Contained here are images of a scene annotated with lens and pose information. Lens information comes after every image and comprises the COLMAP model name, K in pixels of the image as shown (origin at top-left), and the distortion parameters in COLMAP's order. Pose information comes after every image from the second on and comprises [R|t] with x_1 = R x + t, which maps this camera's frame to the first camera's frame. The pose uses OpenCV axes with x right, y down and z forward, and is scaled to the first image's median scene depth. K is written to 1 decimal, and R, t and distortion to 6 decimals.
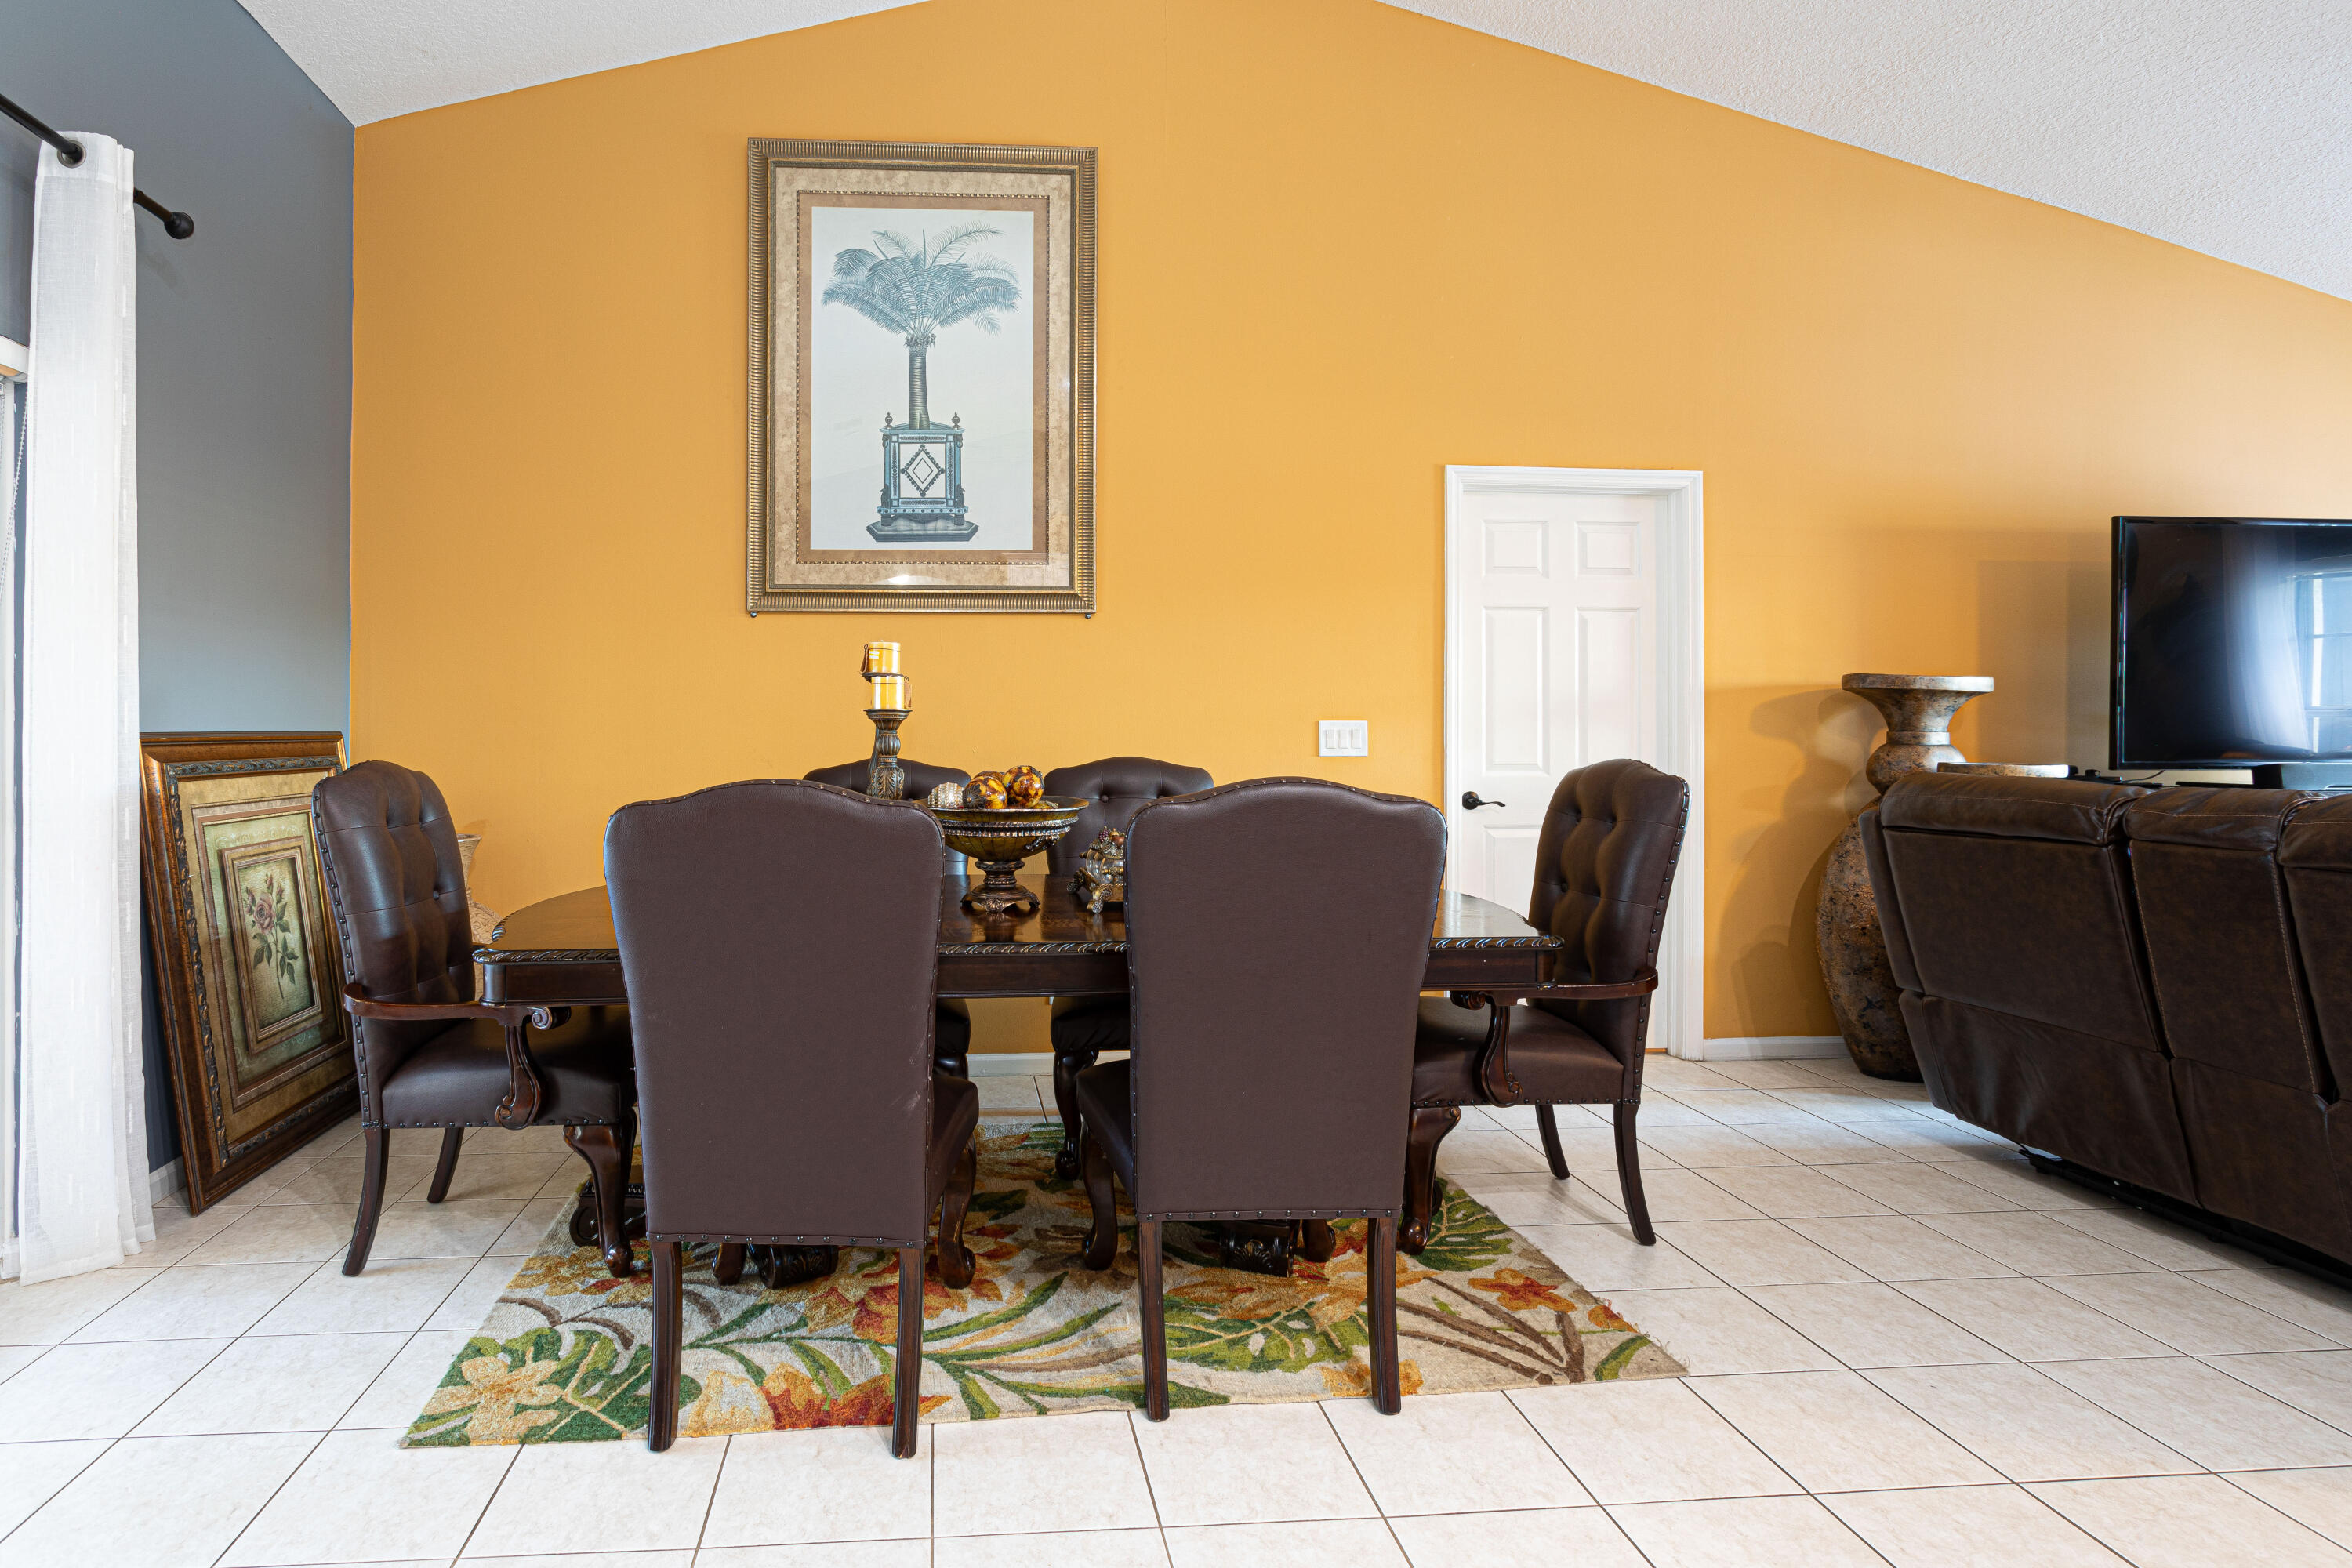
lens RADIAL K [[1253.7, 0, 1173.9], [0, 1253.7, 752.9], [0, 0, 1]] dist [-0.020895, 0.000185]
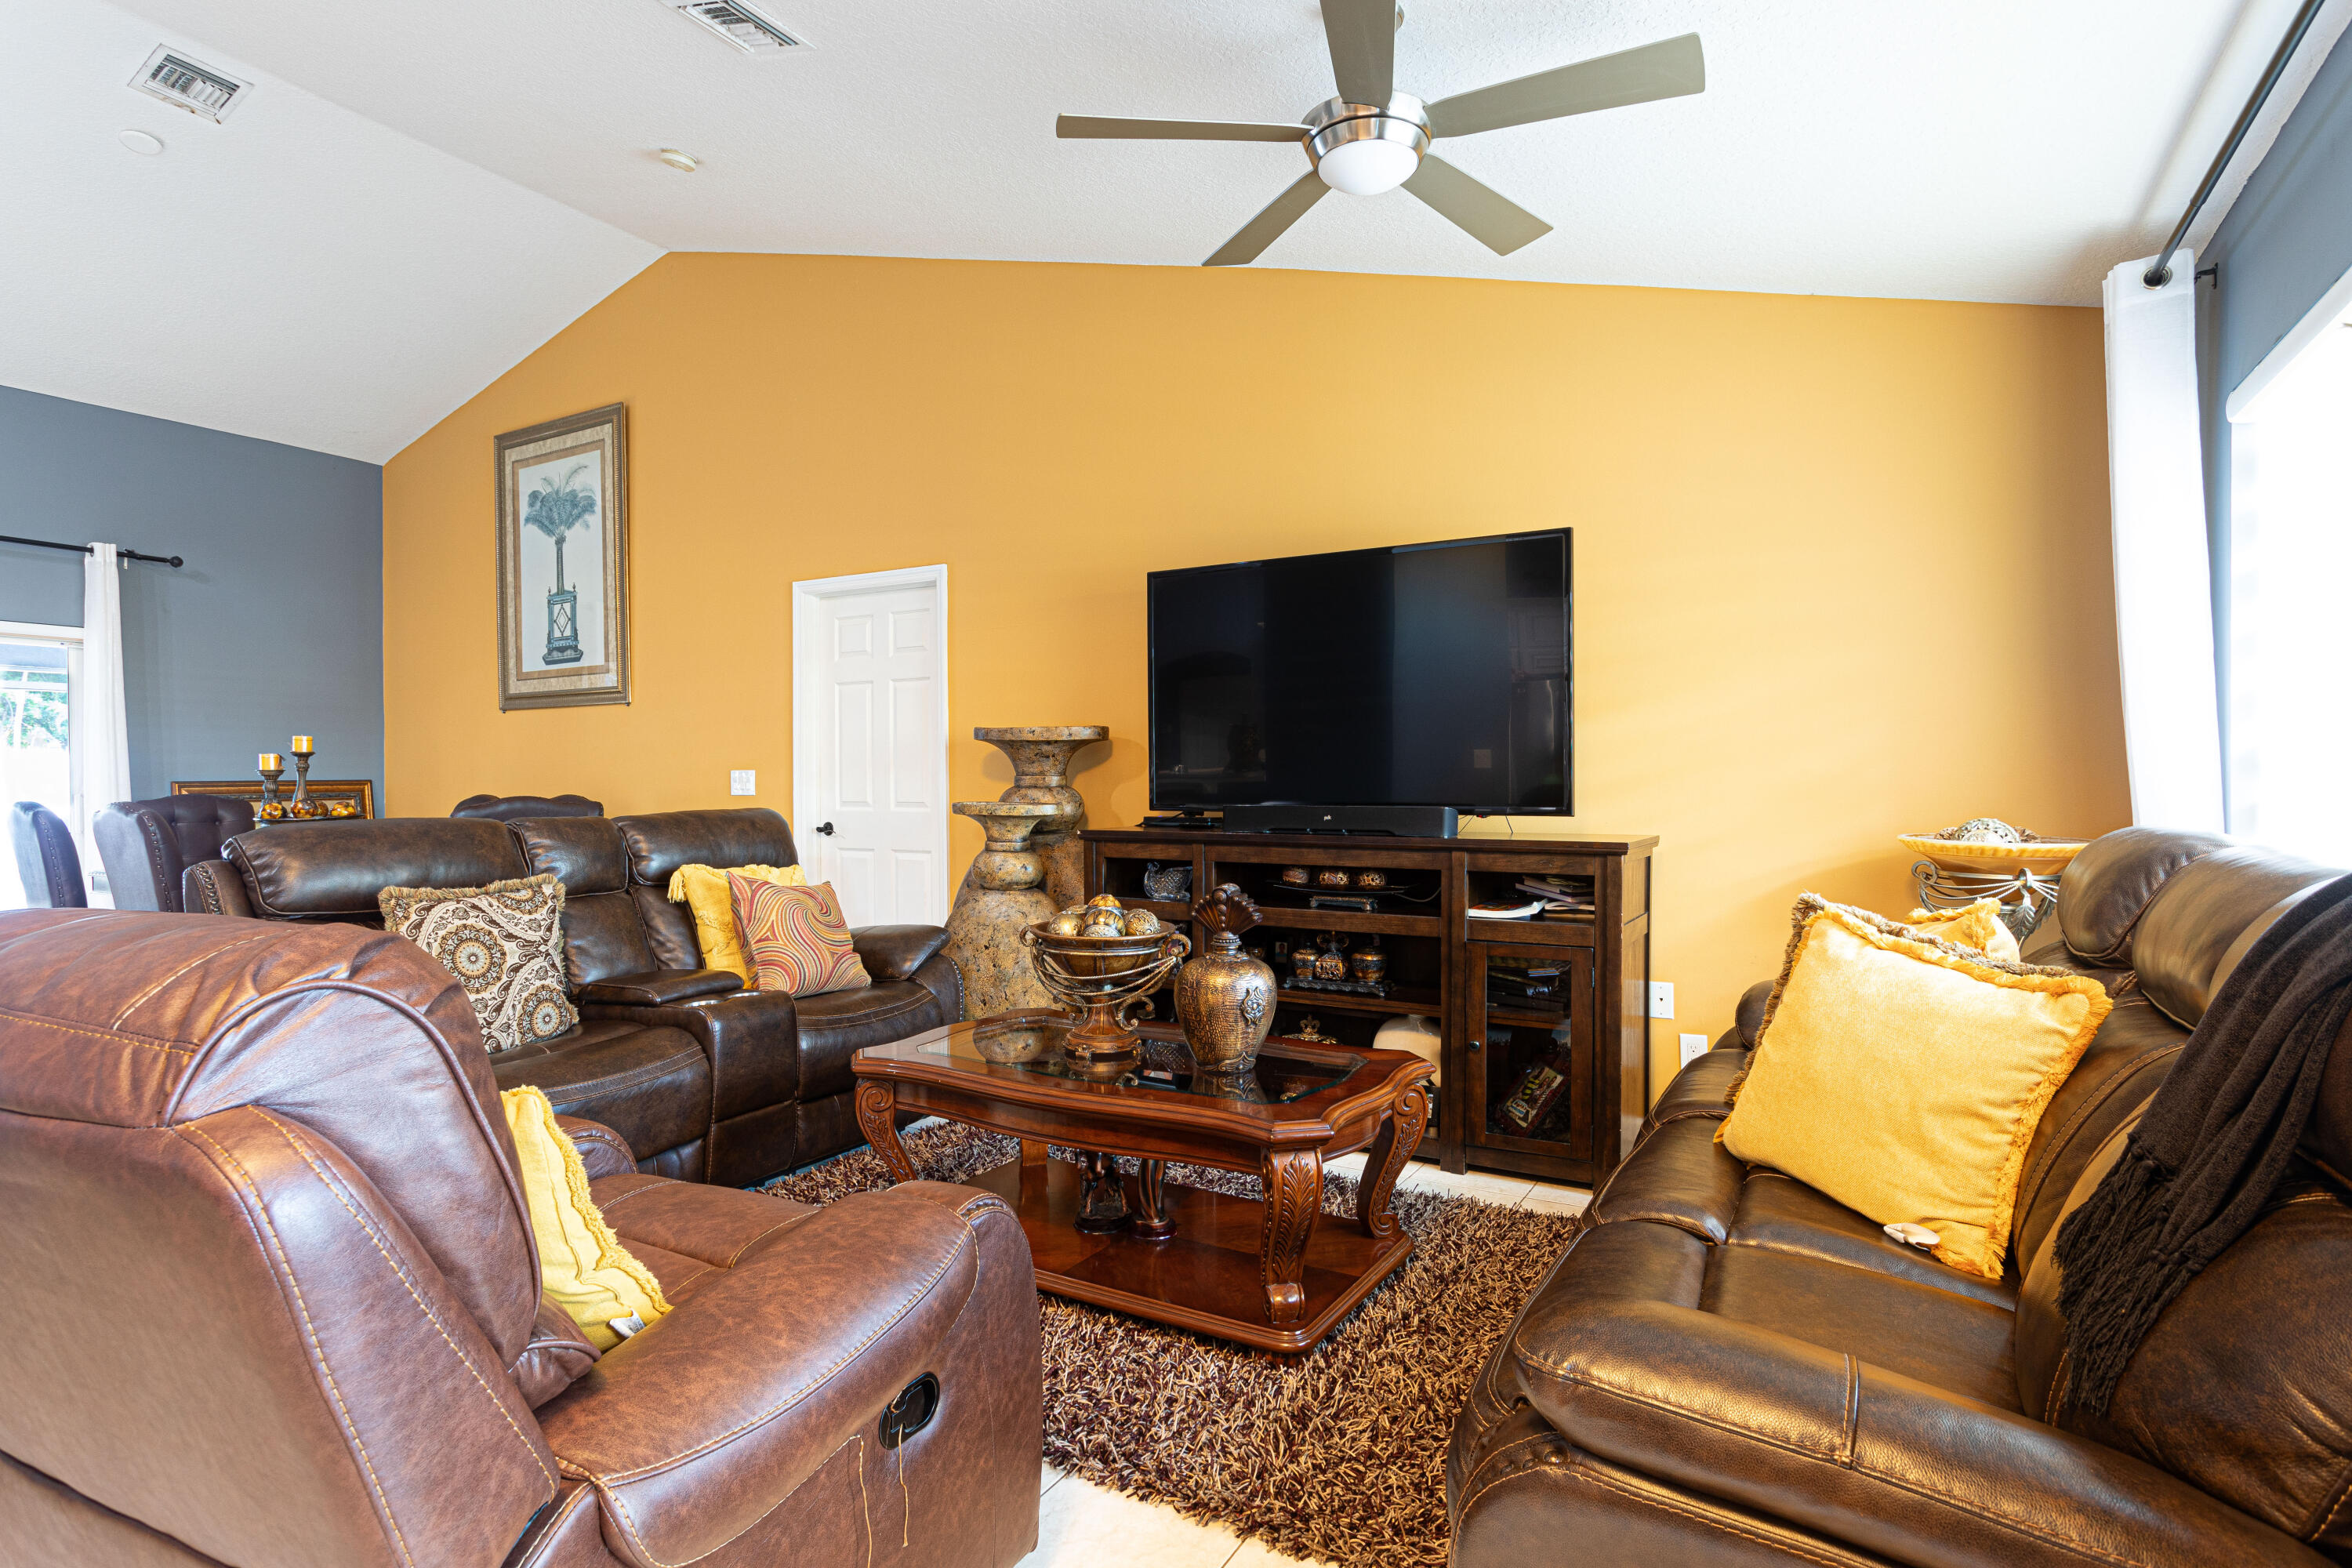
lens RADIAL K [[1257.6, 0, 1176.0], [0, 1257.6, 784.0], [0, 0, 1]] dist [-0.000292, -0.000109]
pose [[0.809846, -0.002333, -0.586639, 1.410243], [0.003443, 0.999994, 0.000775, -0.010336], [0.586633, -0.002647, 0.809849, 0.140180]]
